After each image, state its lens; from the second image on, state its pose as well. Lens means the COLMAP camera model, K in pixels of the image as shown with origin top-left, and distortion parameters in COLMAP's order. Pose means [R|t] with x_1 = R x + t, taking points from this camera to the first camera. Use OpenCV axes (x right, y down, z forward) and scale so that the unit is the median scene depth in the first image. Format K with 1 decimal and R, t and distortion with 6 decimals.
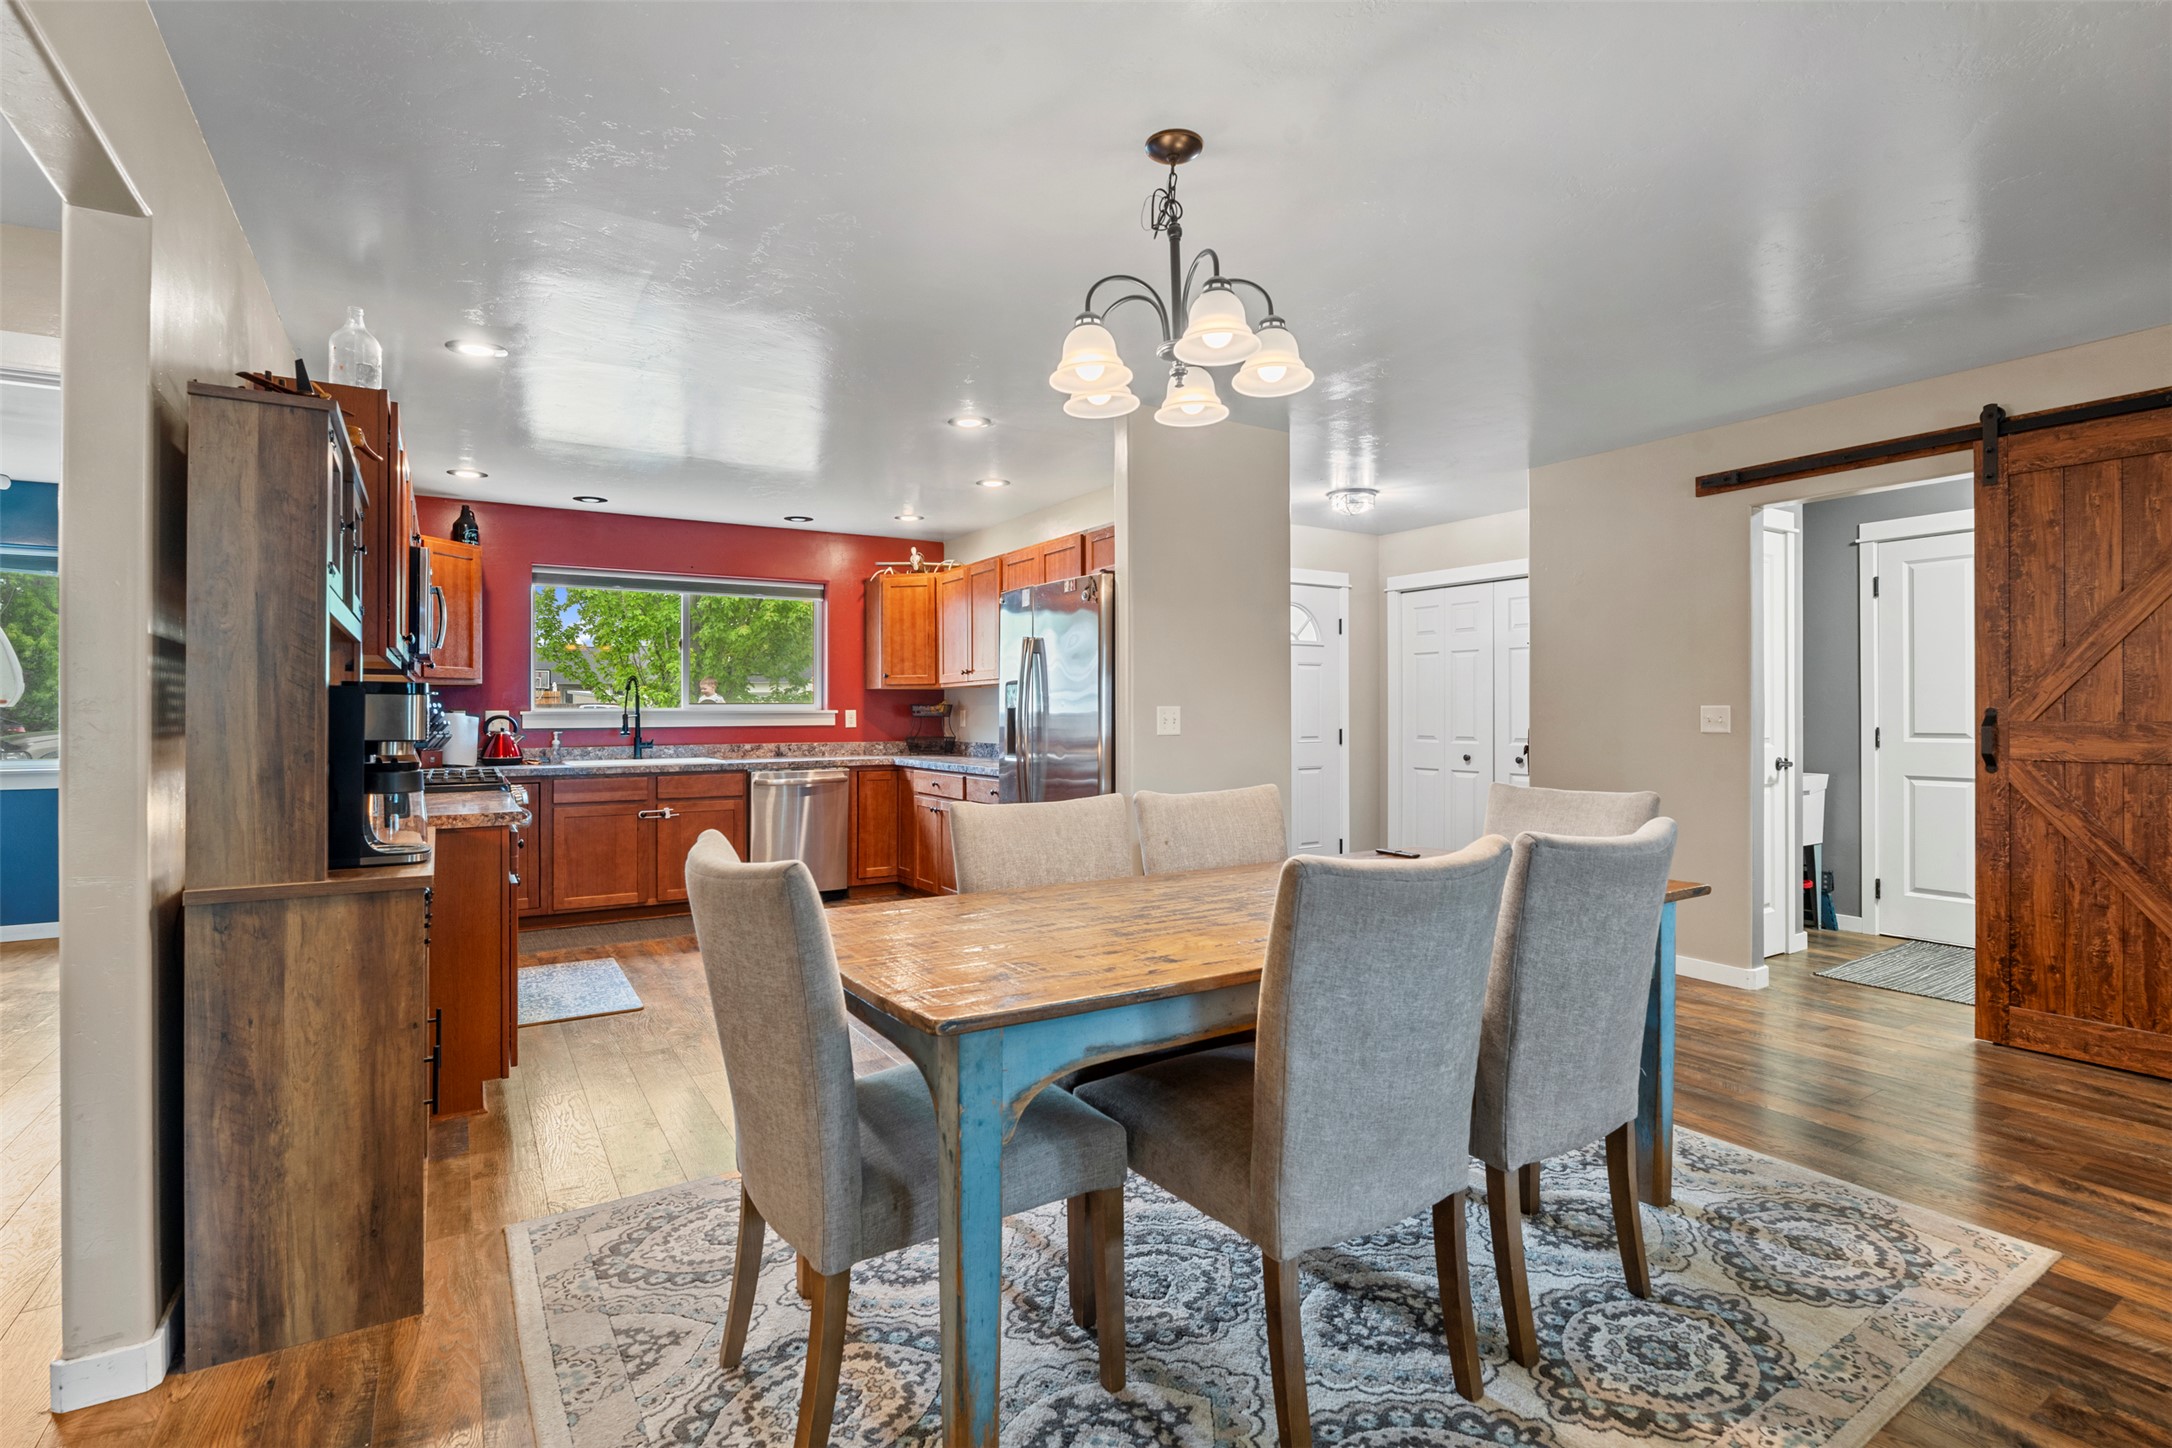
lens RADIAL K [[1069.1, 0, 1087.4], [0, 1069.1, 706.0], [0, 0, 1]] dist [-0.000426, -0.019783]
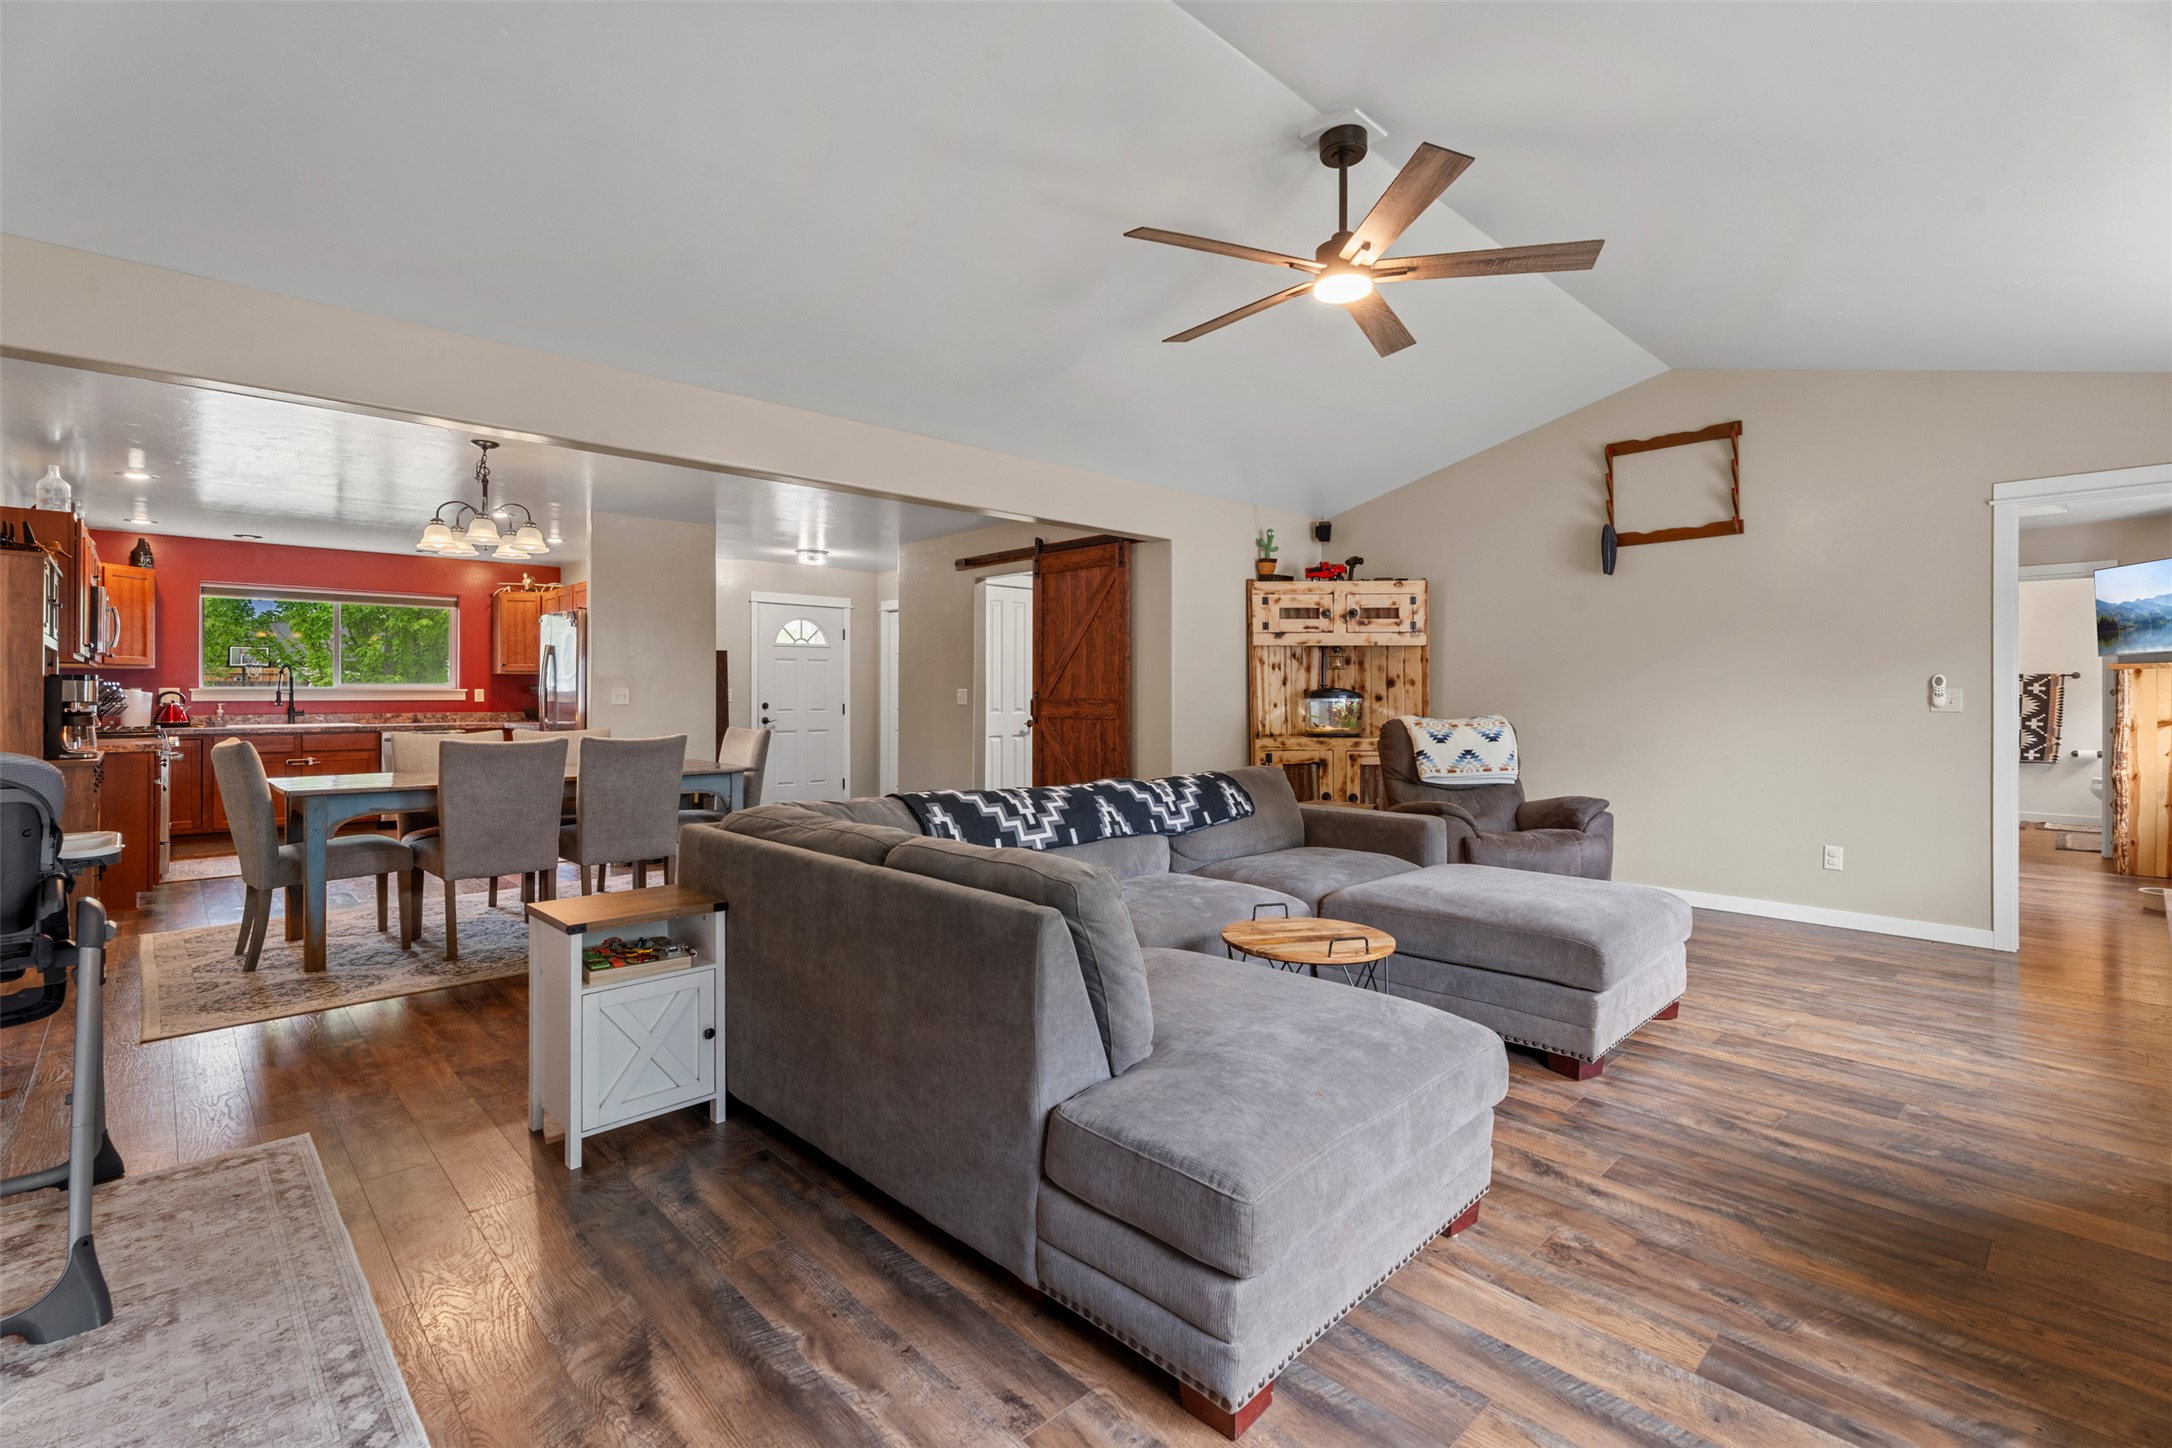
lens RADIAL K [[986.6, 0, 1080.7], [0, 986.6, 688.5], [0, 0, 1]] dist [0.001622, -0.000281]
pose [[0.976555, 0.005592, 0.215198, 0.322731], [-0.005831, 0.999983, 0.000476, -0.002444], [-0.215191, -0.001719, 0.976570, -0.499198]]
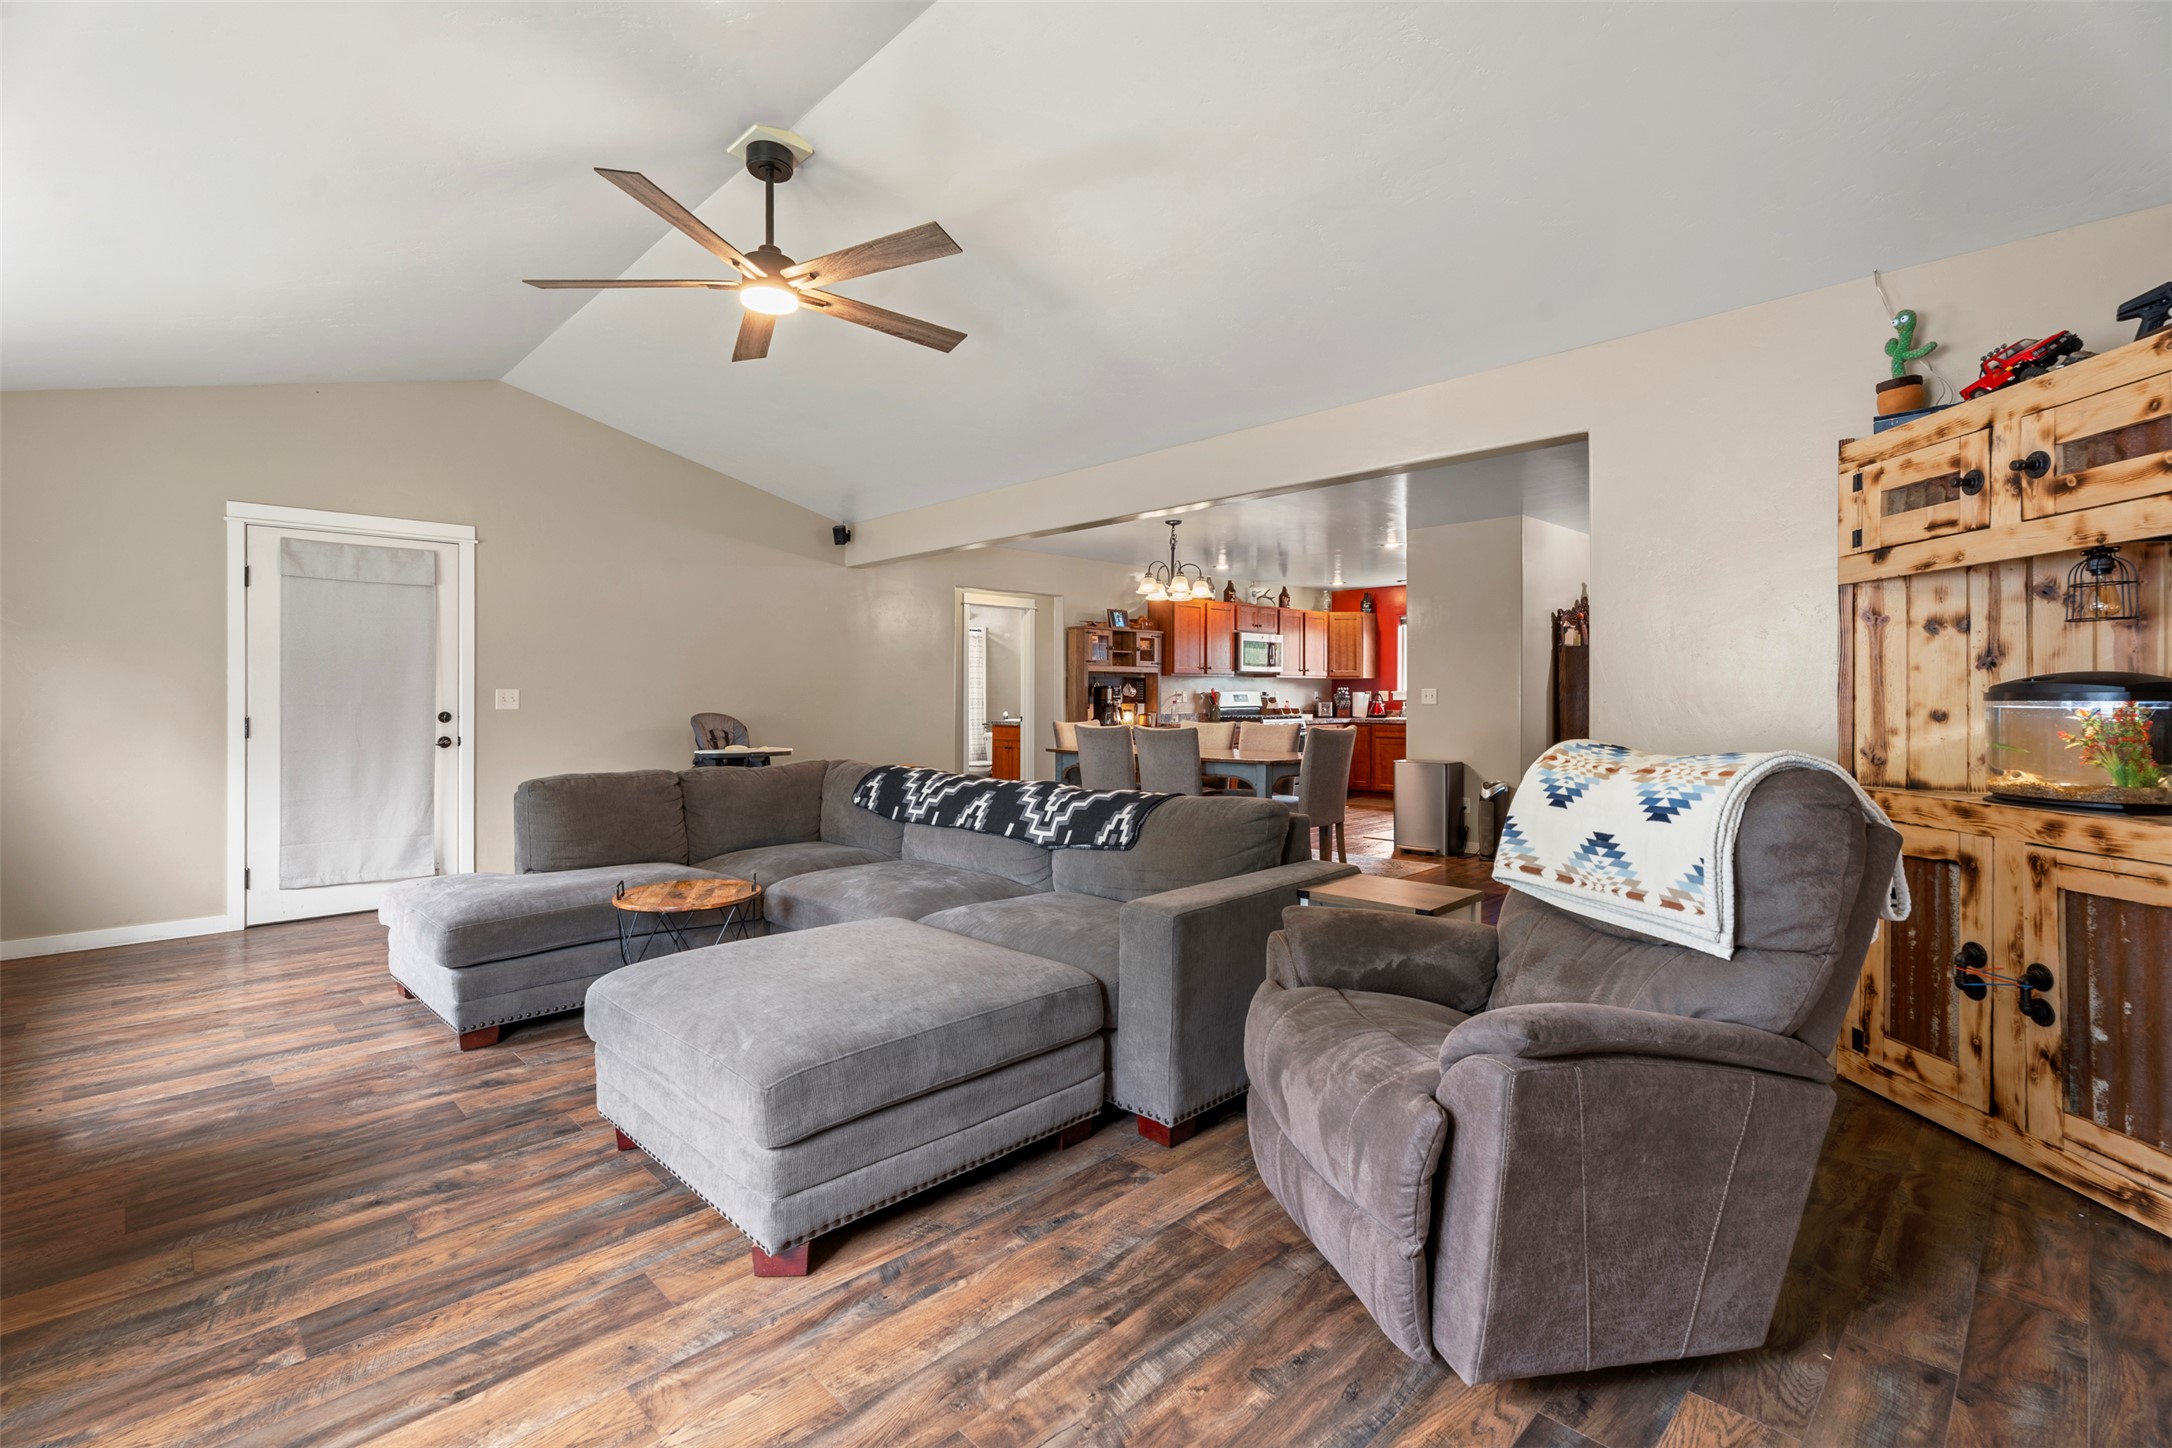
lens RADIAL K [[986.6, 0, 1080.7], [0, 986.6, 688.5], [0, 0, 1]] dist [0.001622, -0.000281]
pose [[0.220046, -0.004943, -0.975477, 1.153218], [0.009269, 0.999953, -0.002977, 0.000016], [0.975446, -0.008386, 0.220081, 0.041641]]
